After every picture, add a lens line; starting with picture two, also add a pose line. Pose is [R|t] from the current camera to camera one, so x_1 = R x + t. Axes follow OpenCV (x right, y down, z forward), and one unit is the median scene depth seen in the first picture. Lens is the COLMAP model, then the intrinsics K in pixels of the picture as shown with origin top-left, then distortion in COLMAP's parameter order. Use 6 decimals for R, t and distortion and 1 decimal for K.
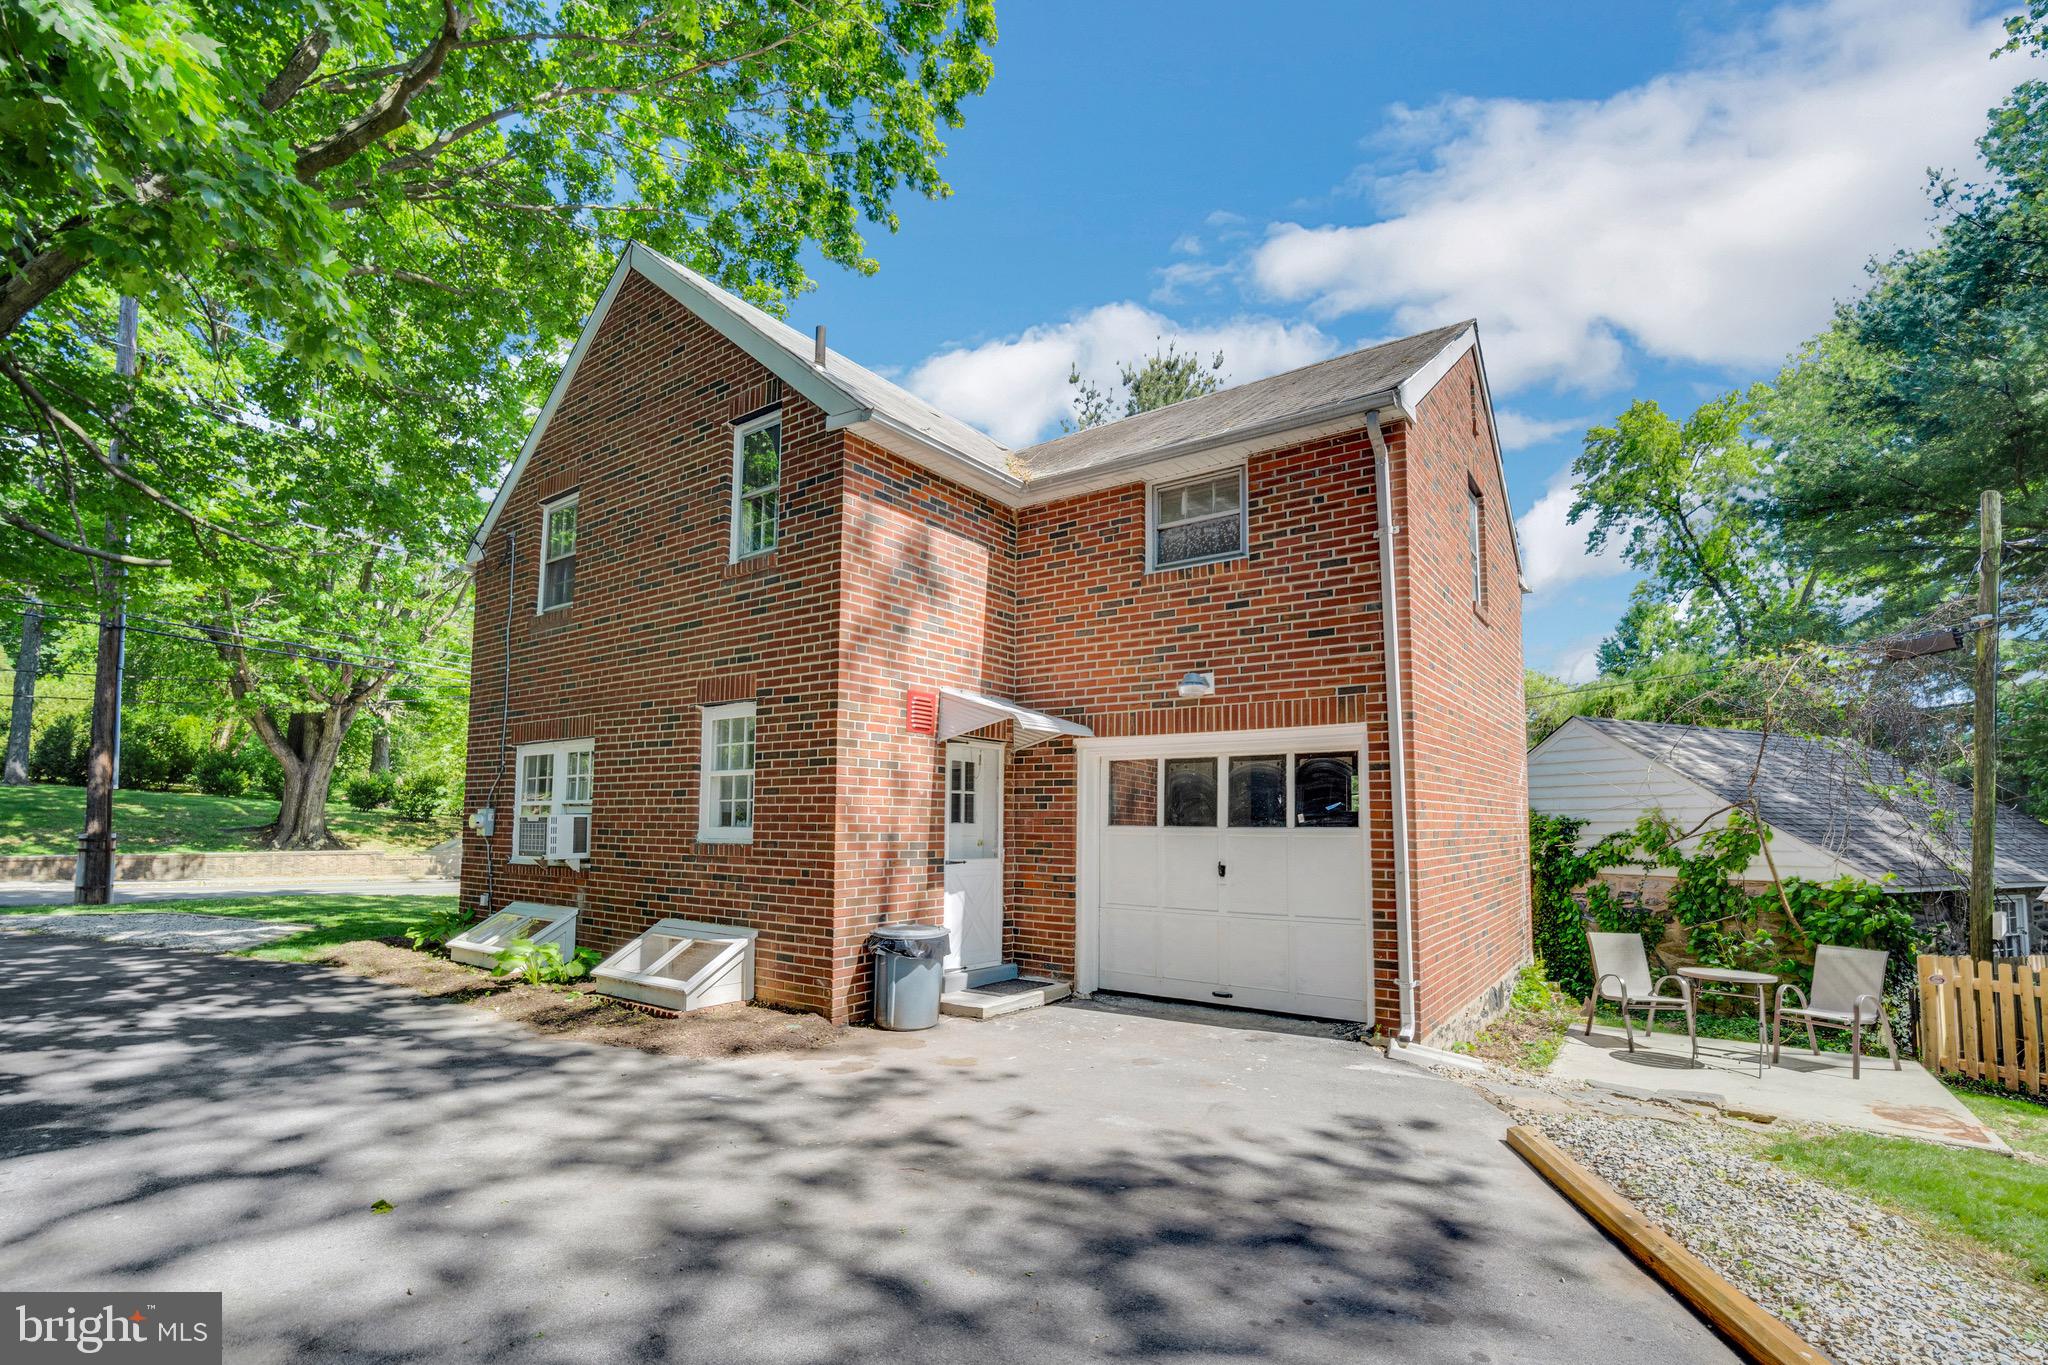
lens RADIAL K [[952.1, 0, 1033.5], [0, 952.1, 754.8], [0, 0, 1]] dist [-0.014728, -0.000155]
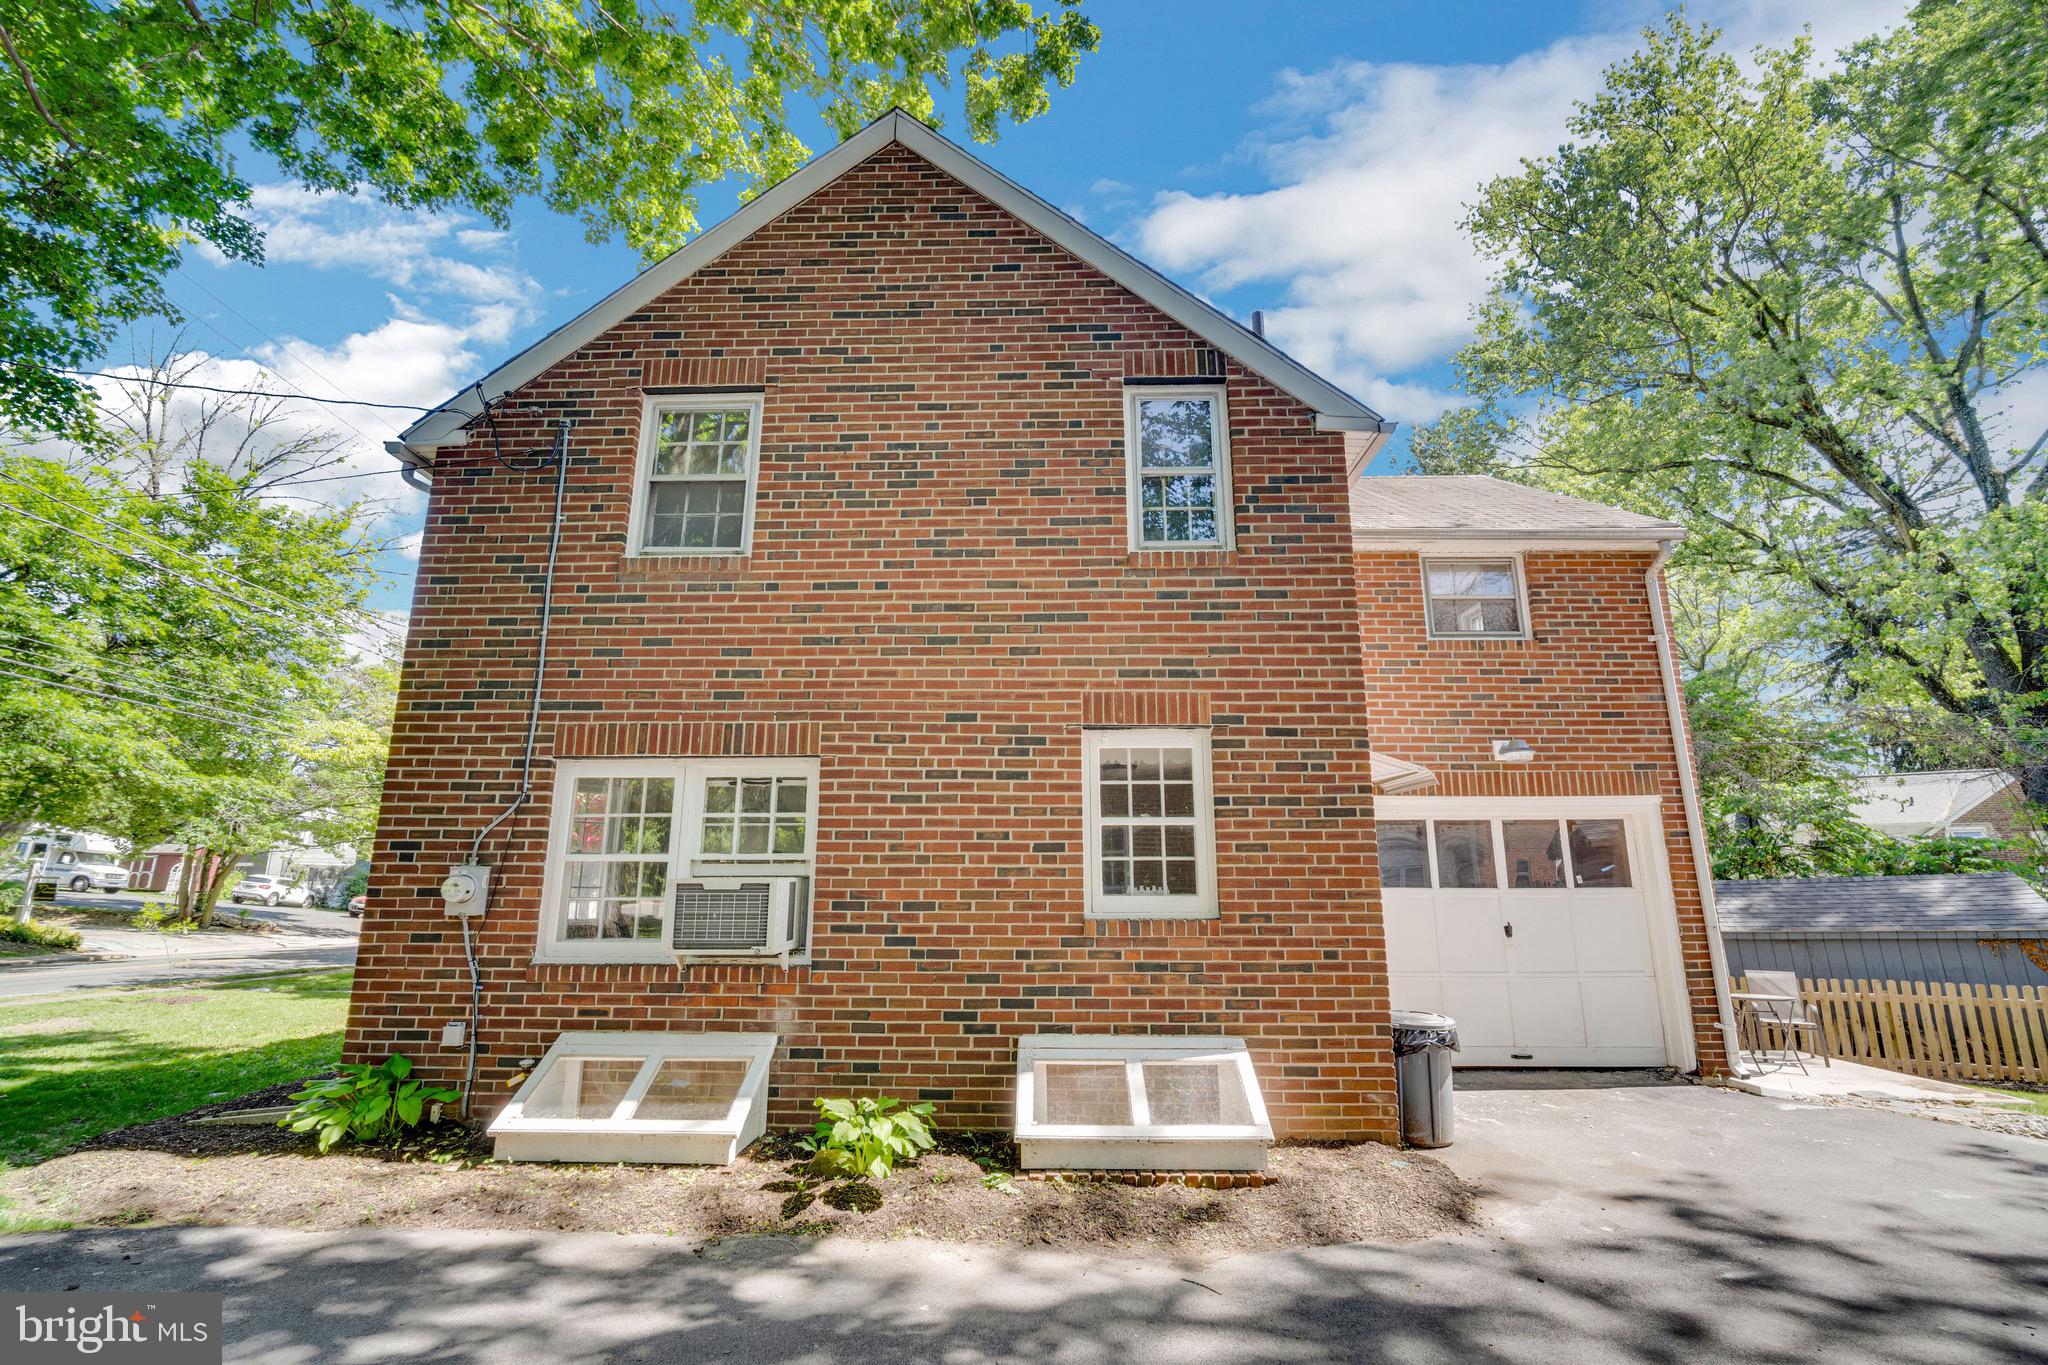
lens RADIAL K [[905.7, 0, 1025.6], [0, 905.7, 677.6], [0, 0, 1]] dist [-0.010504, 0.001762]
pose [[0.818367, 0.120556, 0.561909, -0.852786], [-0.037692, 0.986904, -0.156843, 0.023940], [-0.573458, 0.107176, 0.812194, 0.491454]]
